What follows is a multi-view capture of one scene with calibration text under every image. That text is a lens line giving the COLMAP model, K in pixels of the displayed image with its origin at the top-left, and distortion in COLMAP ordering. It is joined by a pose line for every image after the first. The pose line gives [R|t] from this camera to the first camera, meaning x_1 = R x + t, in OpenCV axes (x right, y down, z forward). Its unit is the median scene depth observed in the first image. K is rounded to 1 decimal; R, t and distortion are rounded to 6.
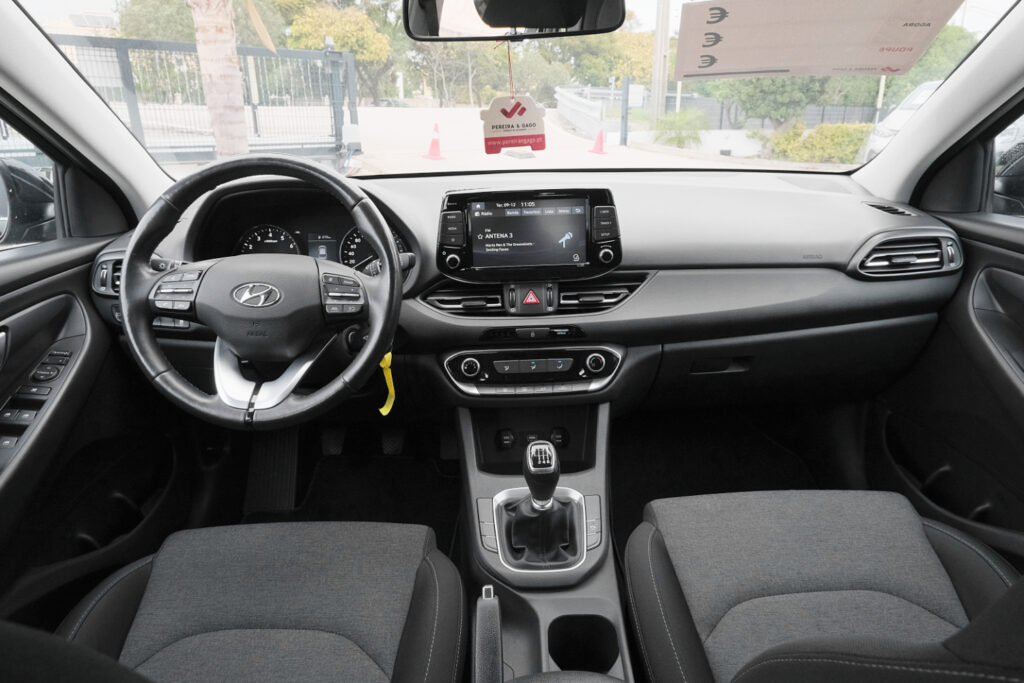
lens RADIAL K [[637.0, 0, 503.3], [0, 637.0, 337.8], [0, 0, 1]] dist [-0.001605, 0.001292]
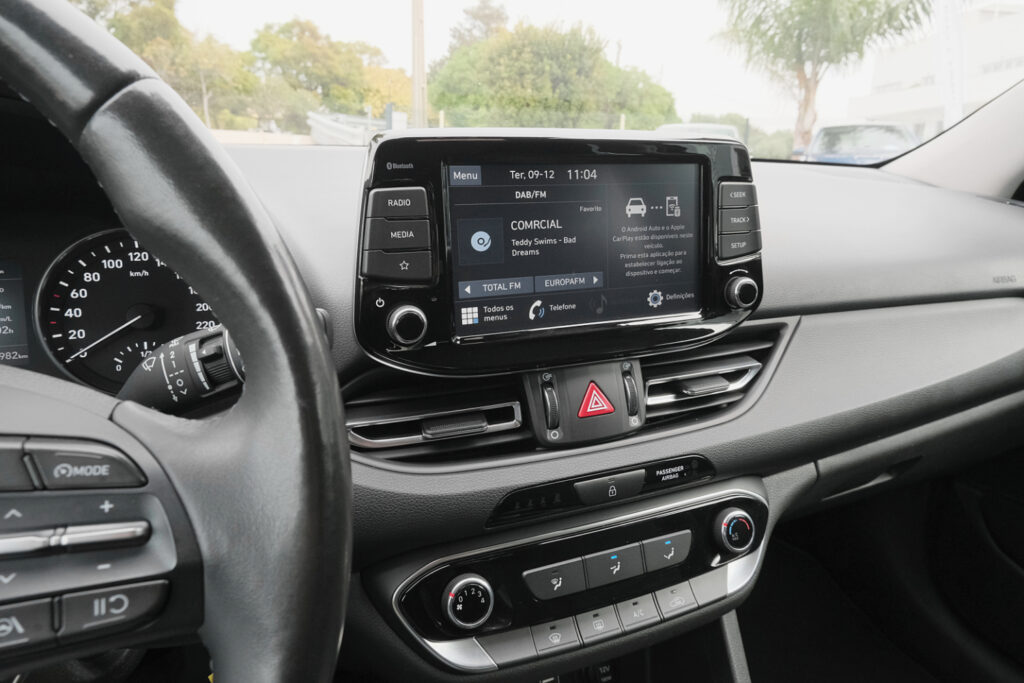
lens RADIAL K [[640.6, 0, 512.0], [0, 640.6, 341.5], [0, 0, 1]] dist [-0.001946, 0.001893]
pose [[0.927460, -0.067036, 0.367865, -0.149145], [0.084278, 0.995960, -0.030989, -0.087959], [-0.364301, 0.059744, 0.929363, 0.598933]]
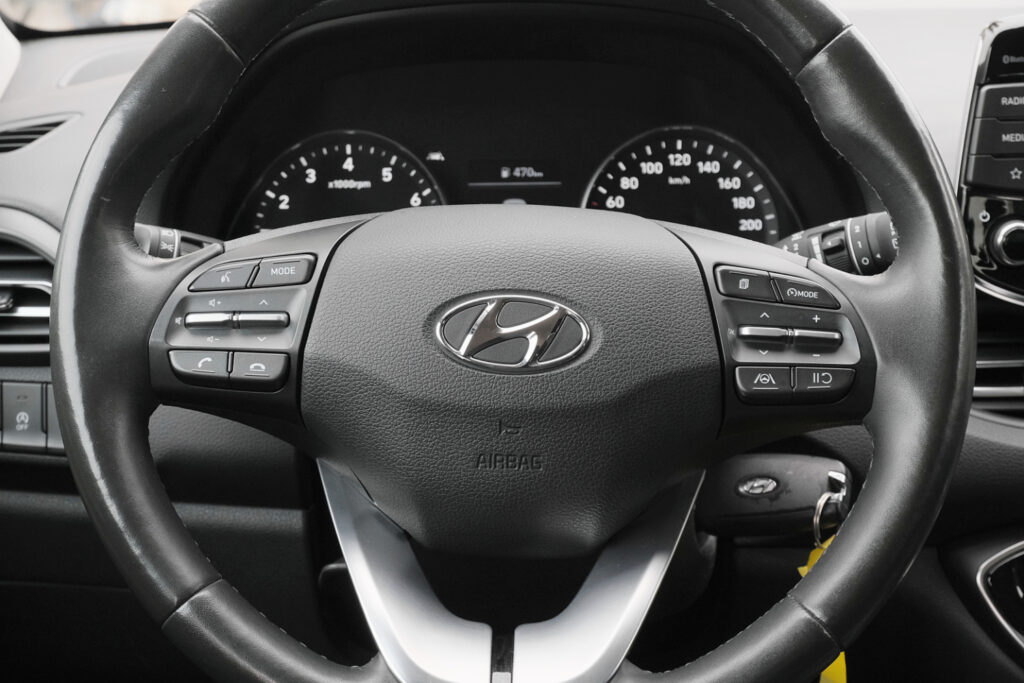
lens RADIAL K [[1983.6, 0, 512.0], [0, 1983.6, 341.5], [0, 0, 1]] dist [-0.046591, -0.090337]
pose [[0.999987, 0.004908, -0.001198, -0.302156], [-0.005008, 0.994293, -0.106568, 0.029347], [0.000668, 0.106572, 0.994305, 0.048549]]
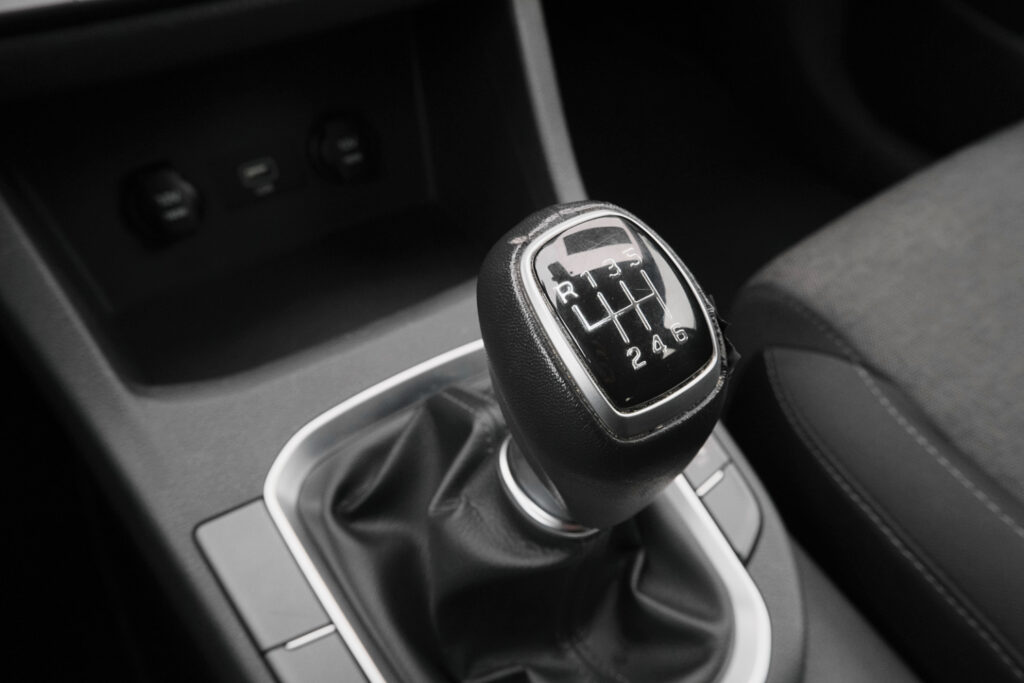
lens RADIAL K [[754.7, 0, 491.1], [0, 754.7, 340.3], [0, 0, 1]] dist [-0.001350, -0.000166]
pose [[0.846069, -0.366066, 0.387509, -0.027405], [0.157405, 0.866078, 0.474482, 0.084452], [-0.509305, -0.340449, 0.790382, 0.702335]]
